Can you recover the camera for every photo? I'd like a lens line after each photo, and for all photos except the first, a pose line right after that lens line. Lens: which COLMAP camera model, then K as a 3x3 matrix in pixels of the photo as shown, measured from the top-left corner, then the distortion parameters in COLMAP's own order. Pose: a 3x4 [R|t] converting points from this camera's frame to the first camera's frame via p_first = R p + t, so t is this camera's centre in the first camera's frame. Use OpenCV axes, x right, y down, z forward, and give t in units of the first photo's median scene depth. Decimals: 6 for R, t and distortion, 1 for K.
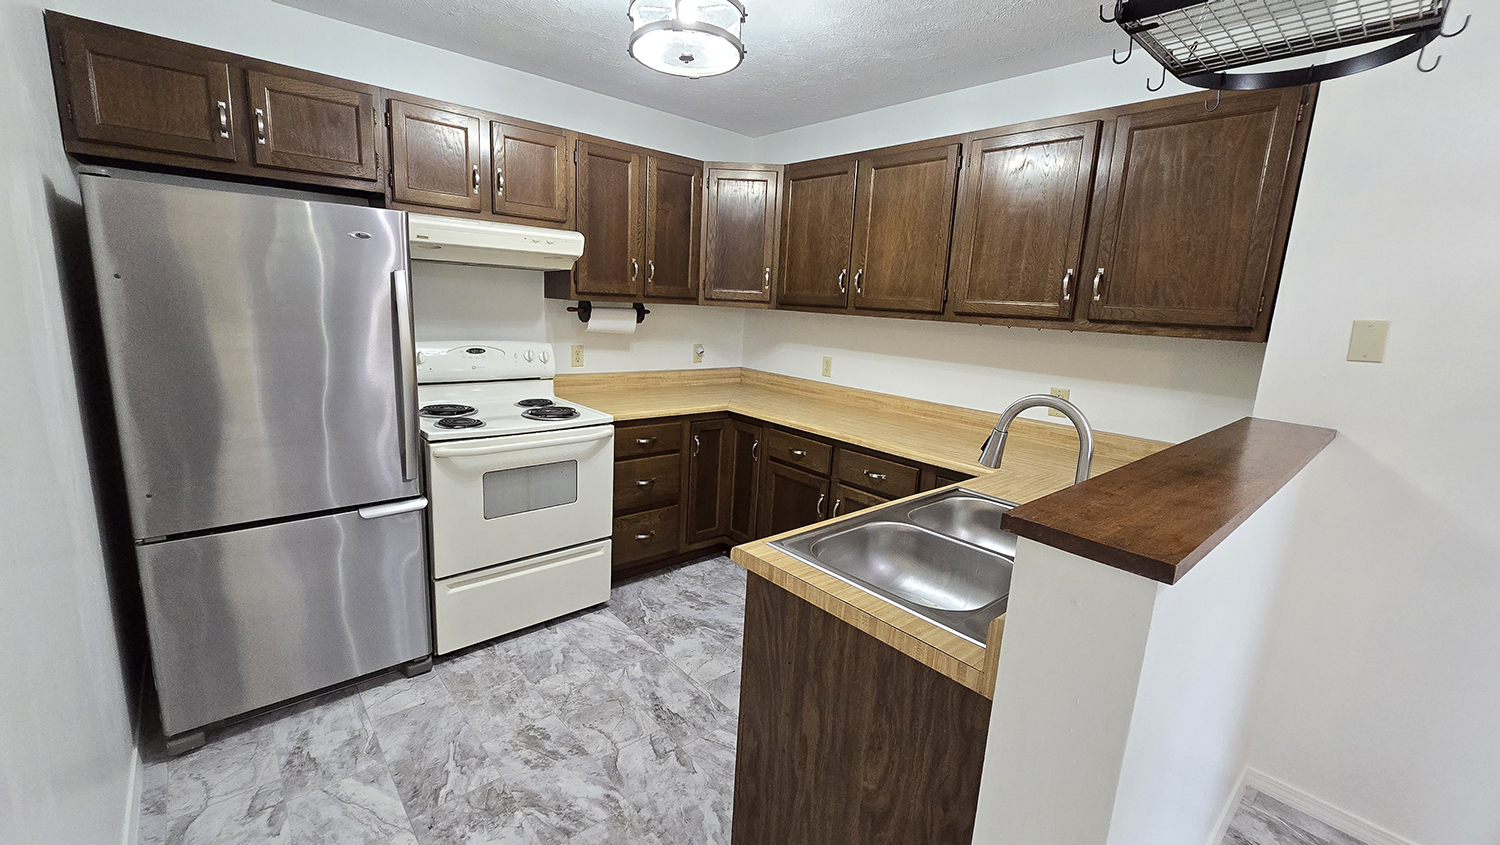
lens RADIAL K [[613.7, 0, 768.5], [0, 613.7, 460.5], [0, 0, 1]] dist [-0.007992, 0.001269]
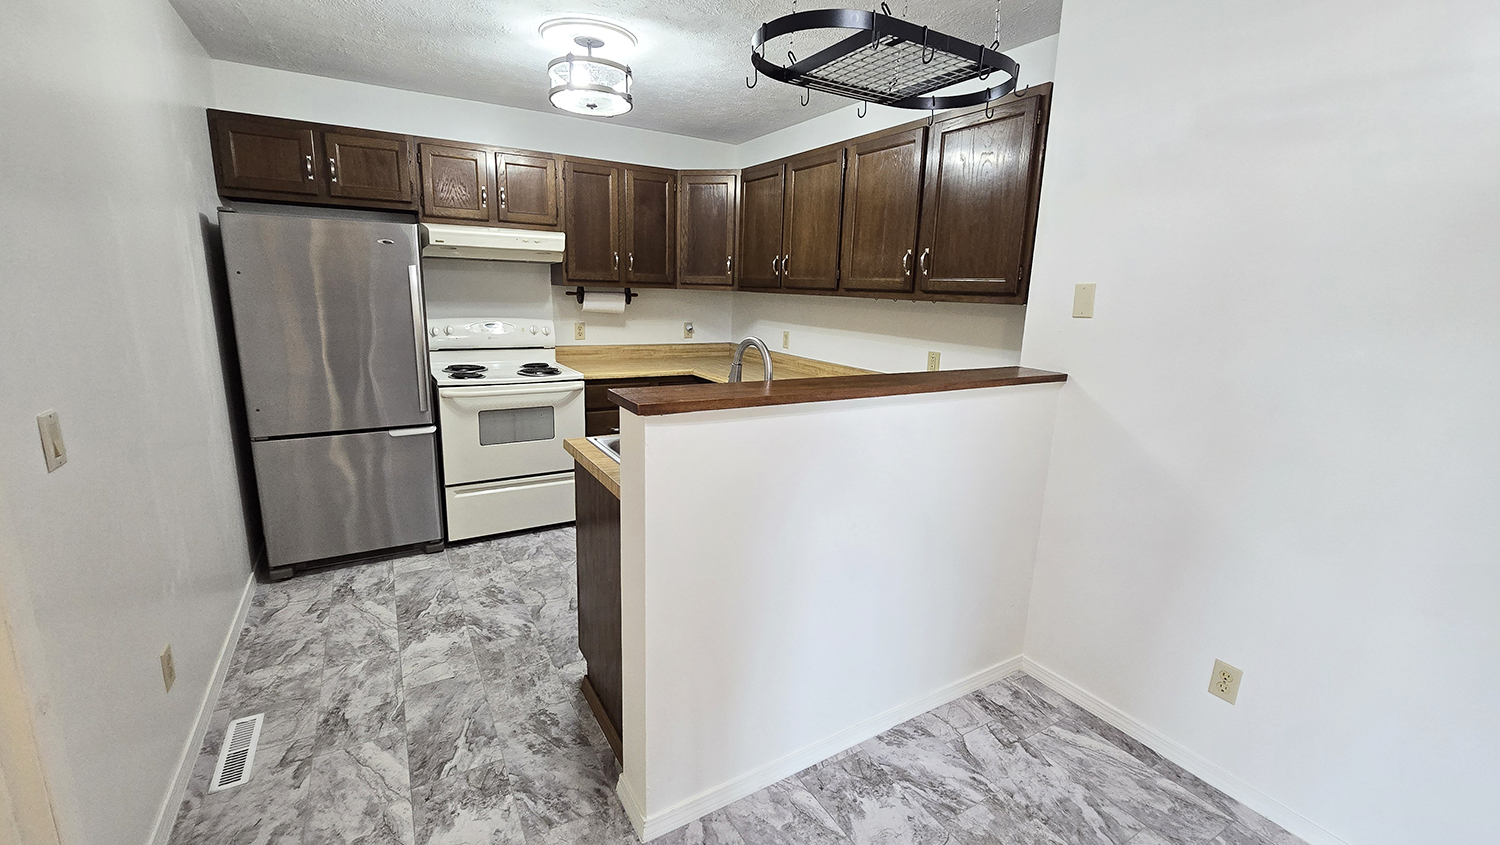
lens RADIAL K [[613.7, 0, 770.9], [0, 613.7, 465.0], [0, 0, 1]] dist [-0.007992, 0.001269]
pose [[0.984347, 0.030412, -0.173599, 0.445671], [-0.026980, 0.999392, 0.022099, 0.097604], [0.174165, -0.017070, 0.984568, -0.261134]]
